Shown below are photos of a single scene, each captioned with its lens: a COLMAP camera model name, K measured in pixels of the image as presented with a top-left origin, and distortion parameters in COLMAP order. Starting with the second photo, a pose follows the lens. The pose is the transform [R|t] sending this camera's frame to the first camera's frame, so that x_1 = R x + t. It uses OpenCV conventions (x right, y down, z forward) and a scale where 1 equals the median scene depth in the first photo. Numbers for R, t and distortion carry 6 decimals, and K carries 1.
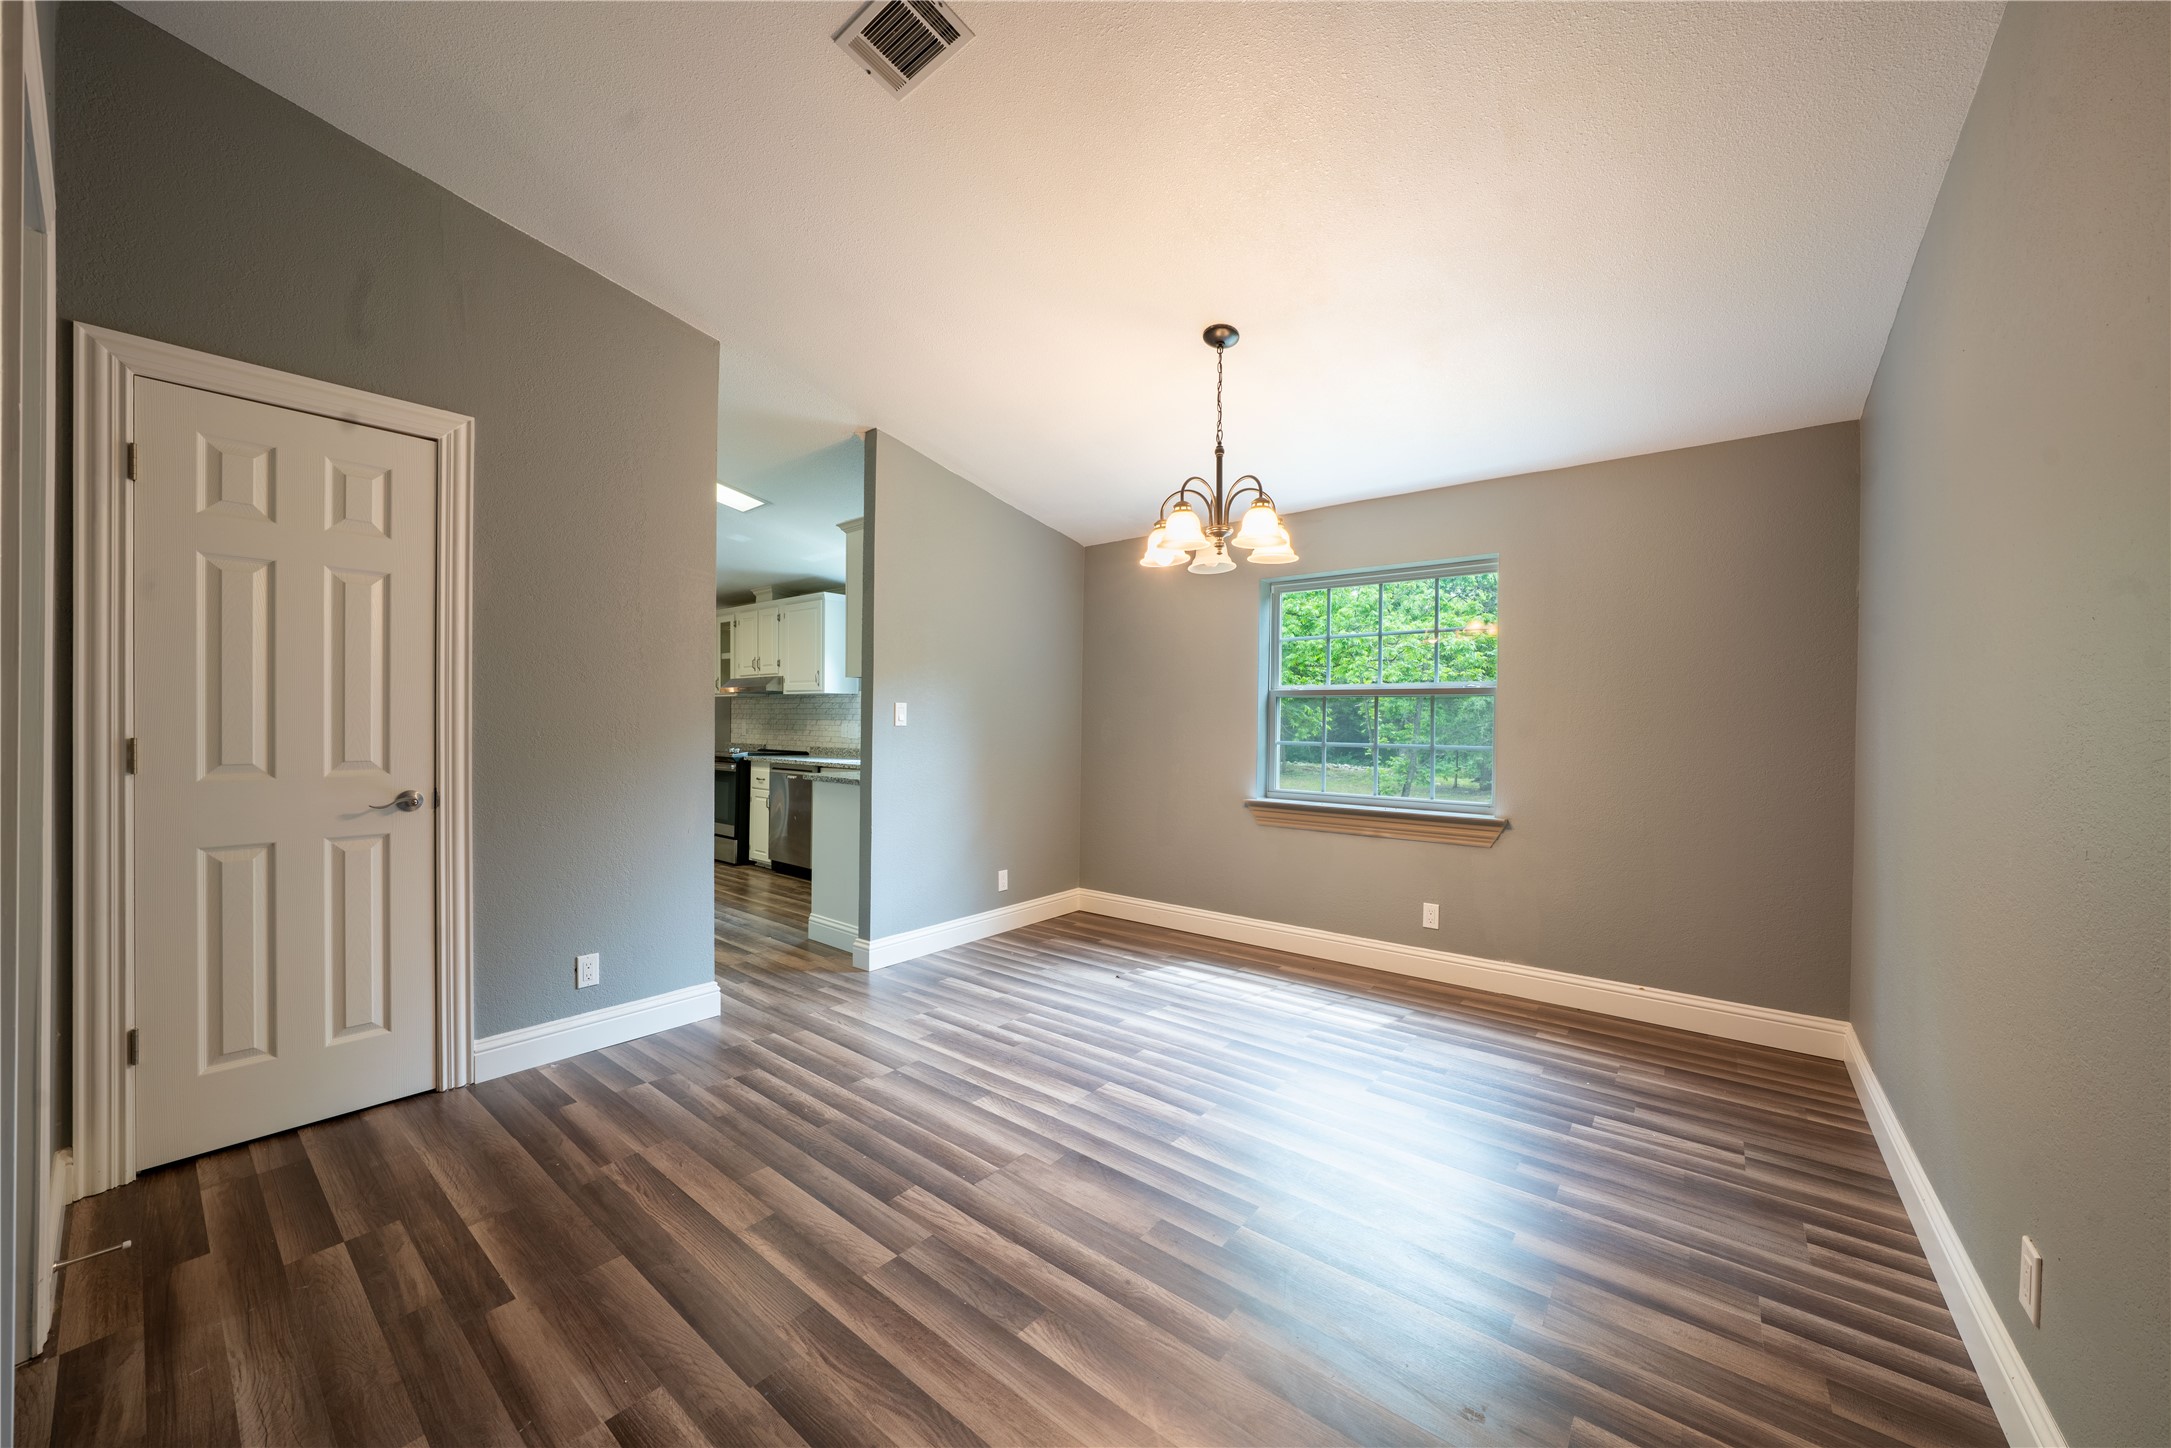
lens RADIAL K [[781.3, 0, 1070.0], [0, 781.3, 725.5], [0, 0, 1]] dist [-0.008379, -0.000061]
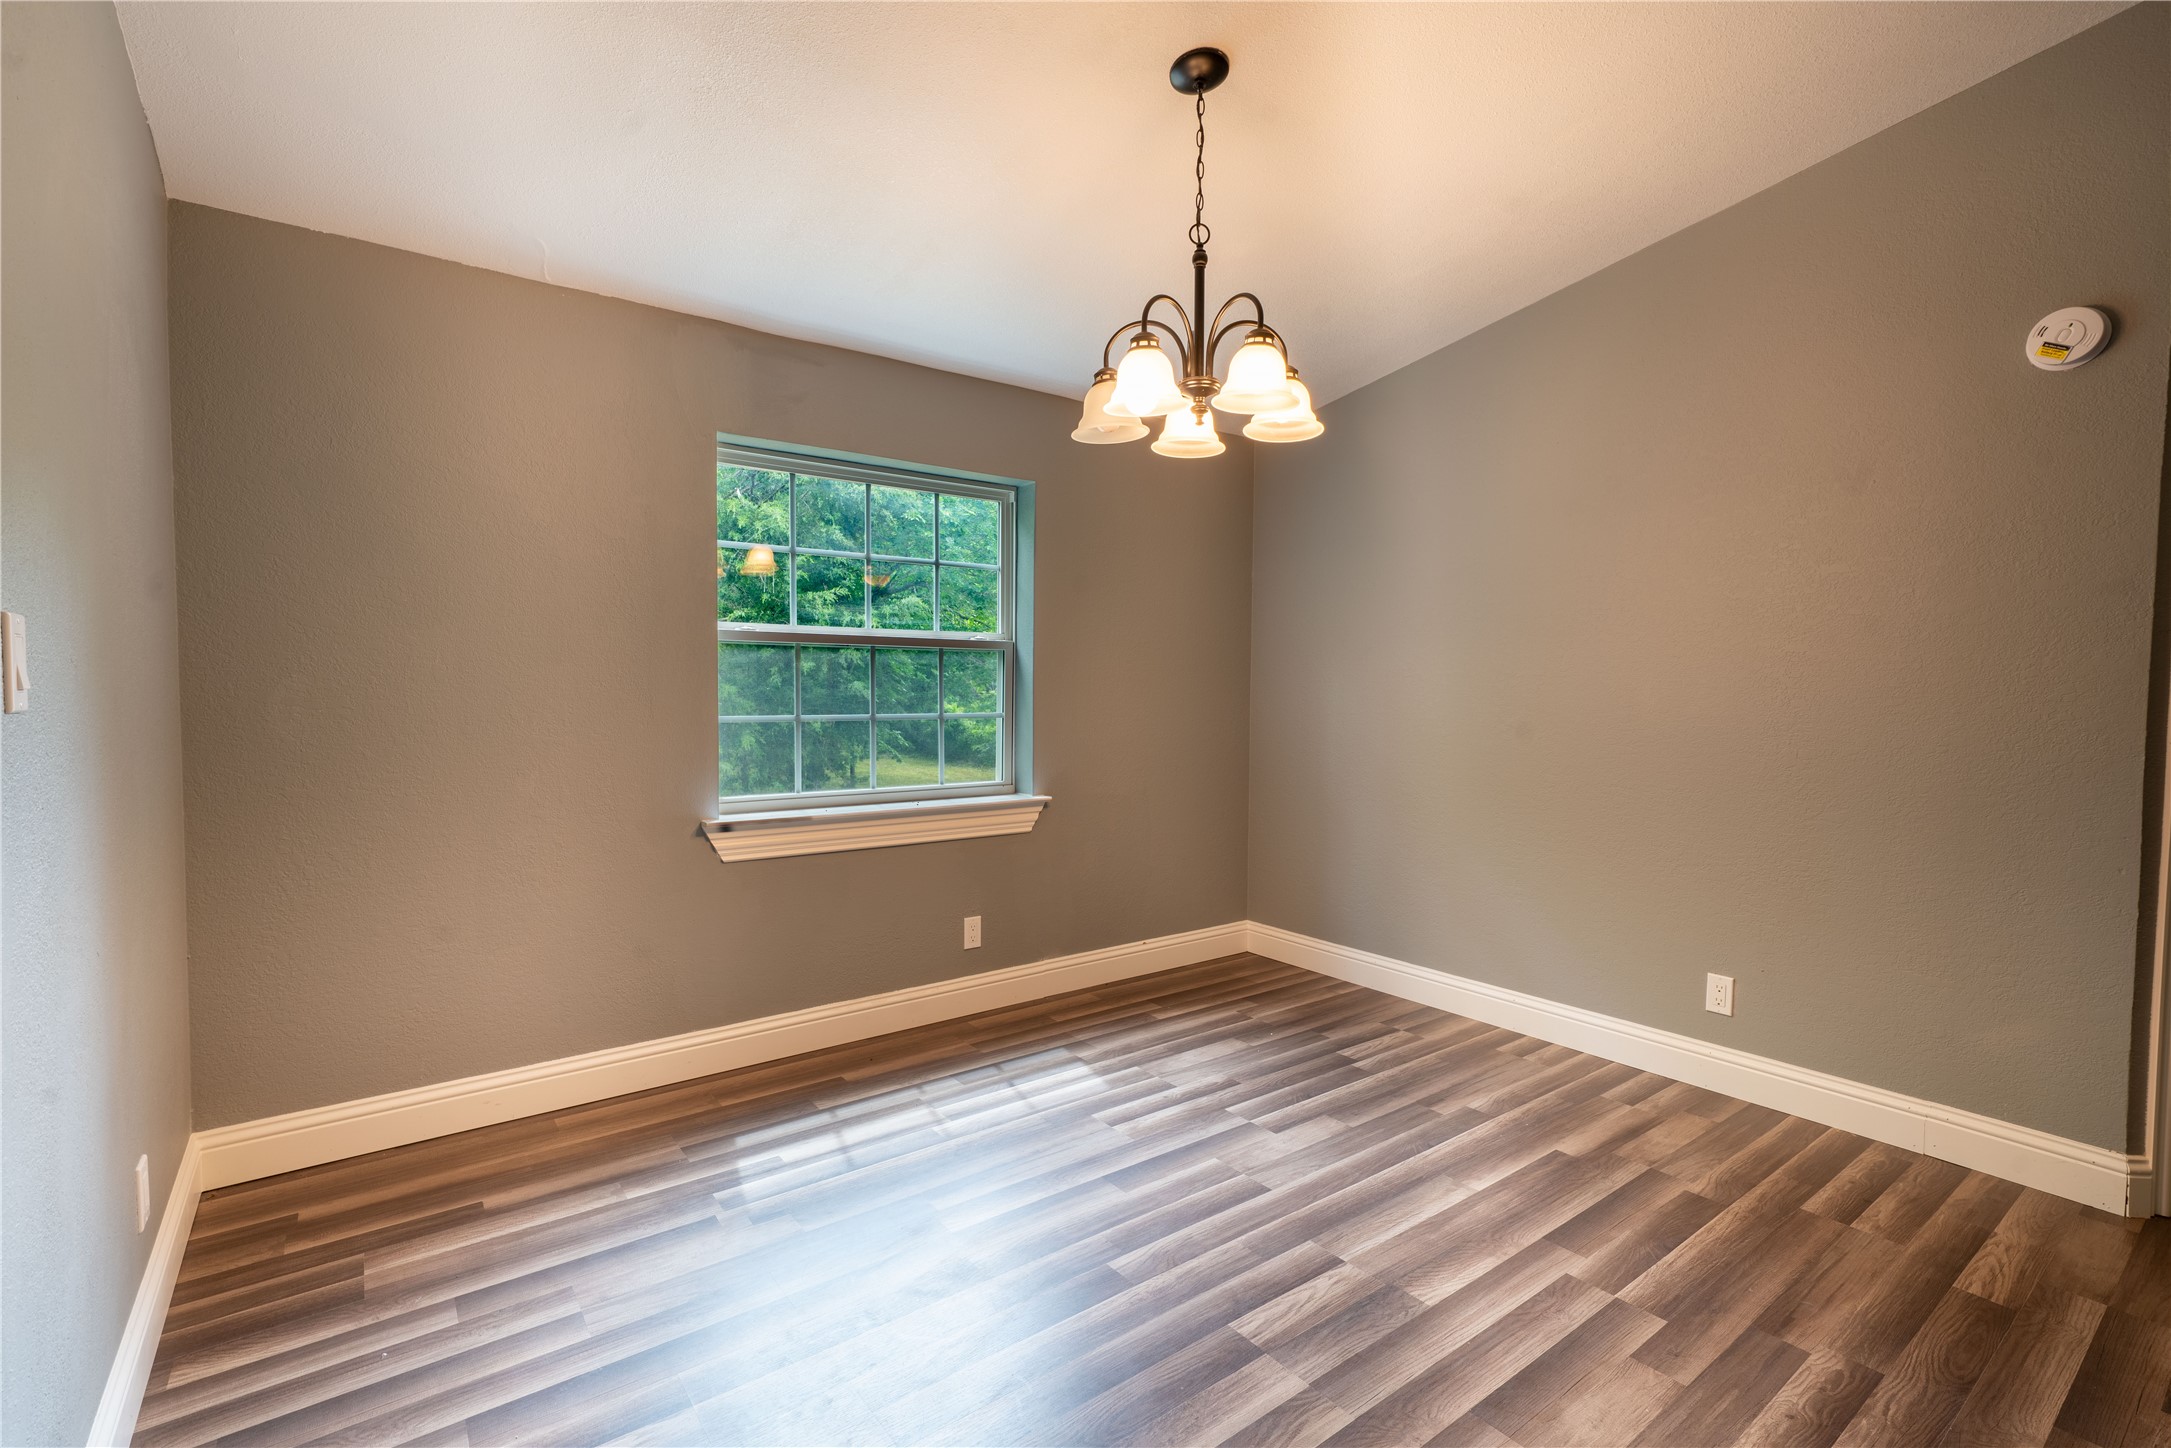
lens RADIAL K [[984.6, 0, 1097.4], [0, 984.6, 716.5], [0, 0, 1]] dist [0.001101, 0.000314]
pose [[0.235935, -0.036741, 0.971074, -0.520816], [0.003609, 0.999311, 0.036932, -0.008463], [-0.971762, -0.005209, 0.235905, 0.742726]]
